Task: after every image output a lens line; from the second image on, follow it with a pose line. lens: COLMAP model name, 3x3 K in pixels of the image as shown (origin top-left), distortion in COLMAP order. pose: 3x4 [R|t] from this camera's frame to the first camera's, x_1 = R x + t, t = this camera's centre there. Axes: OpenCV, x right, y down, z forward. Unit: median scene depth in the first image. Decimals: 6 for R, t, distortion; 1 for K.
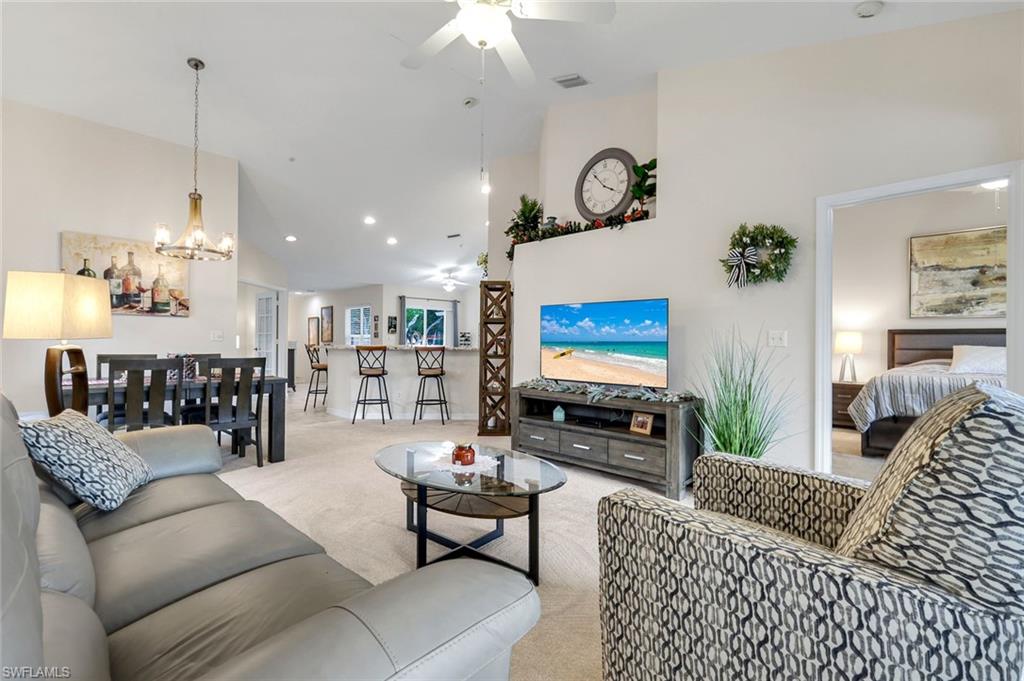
lens RADIAL K [[451.4, 0, 512.0], [0, 451.4, 343.6], [0, 0, 1]] dist [0.004908, -0.000474]
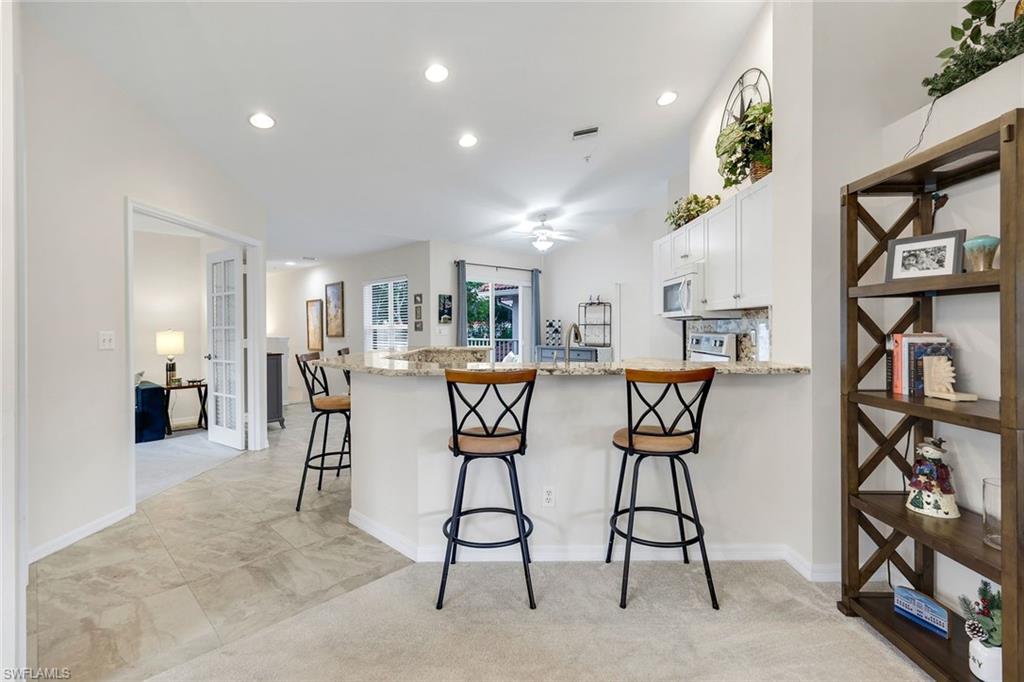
lens RADIAL K [[451.4, 0, 511.3], [0, 451.4, 333.8], [0, 0, 1]] dist [0.004908, -0.000474]
pose [[0.999919, -0.012246, -0.003323, -0.178942], [0.012283, 0.999863, 0.011074, -0.014567], [0.003187, -0.011114, 0.999933, 0.407614]]
